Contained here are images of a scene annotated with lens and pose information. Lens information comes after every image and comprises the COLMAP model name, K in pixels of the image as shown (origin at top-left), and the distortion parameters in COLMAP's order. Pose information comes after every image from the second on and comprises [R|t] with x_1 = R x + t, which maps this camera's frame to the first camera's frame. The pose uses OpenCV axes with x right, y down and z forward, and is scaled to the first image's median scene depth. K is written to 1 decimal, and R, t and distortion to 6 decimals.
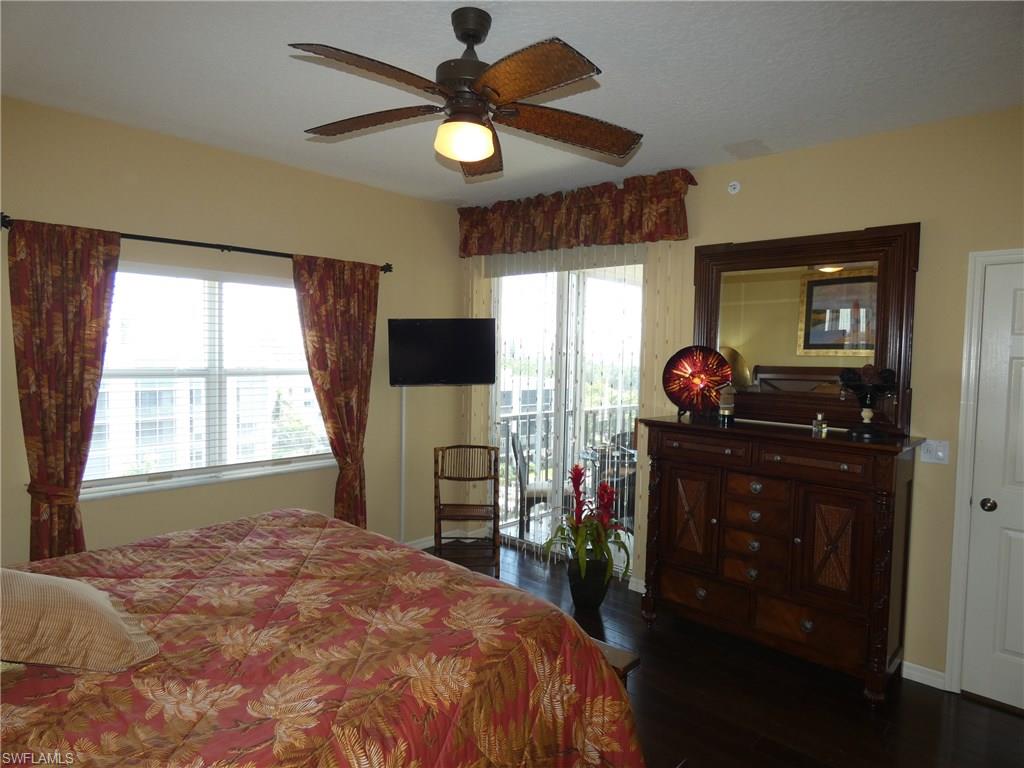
lens RADIAL K [[619.8, 0, 509.6], [0, 619.8, 382.0], [0, 0, 1]] dist [0.010811, -0.001635]
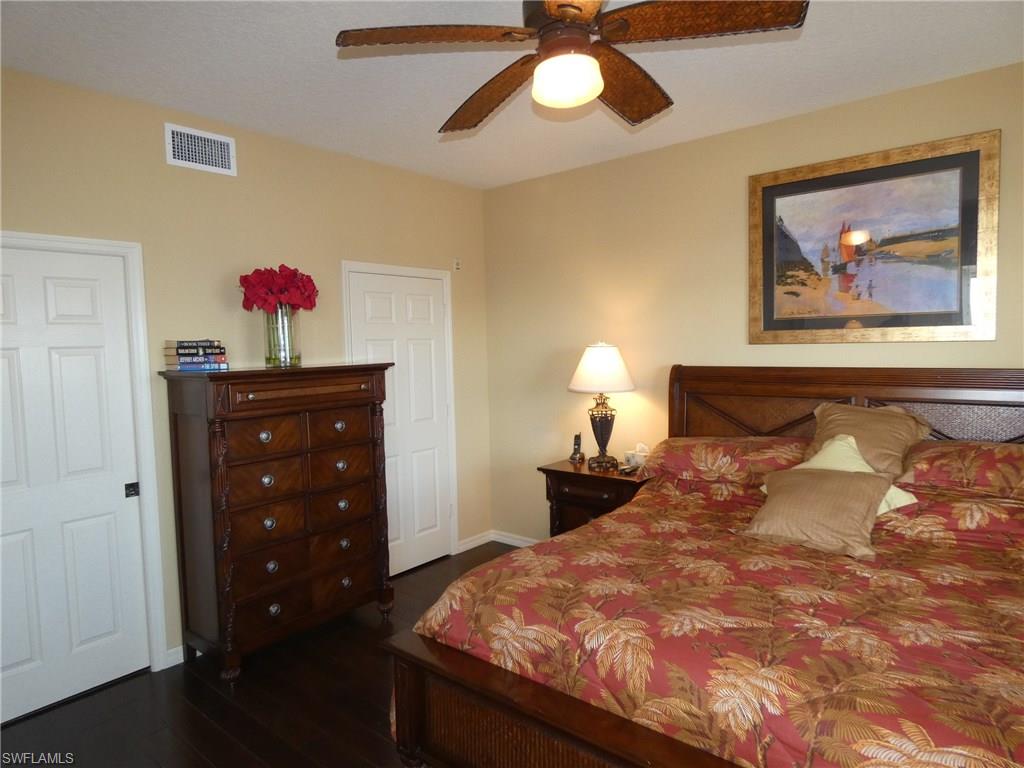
lens RADIAL K [[619.8, 0, 509.6], [0, 619.8, 382.0], [0, 0, 1]] dist [0.010811, -0.001635]
pose [[-0.998107, 0.009824, -0.060715, 0.040147], [0.002761, 0.993323, 0.115334, -0.060176], [0.061443, 0.114948, -0.991470, 1.322595]]
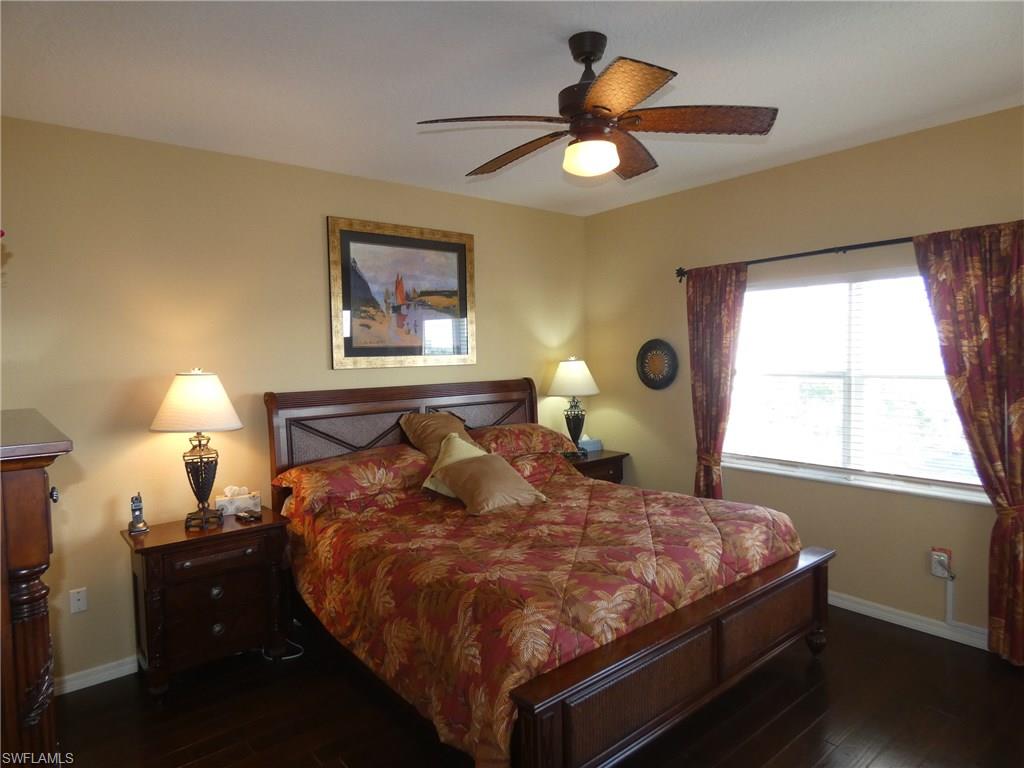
lens RADIAL K [[619.8, 0, 509.6], [0, 619.8, 382.0], [0, 0, 1]] dist [0.010811, -0.001635]
pose [[-0.123978, 0.030966, -0.991802, 0.714570], [-0.031483, 0.998887, 0.035123, -0.025662], [0.991785, 0.035579, -0.122866, 0.712217]]
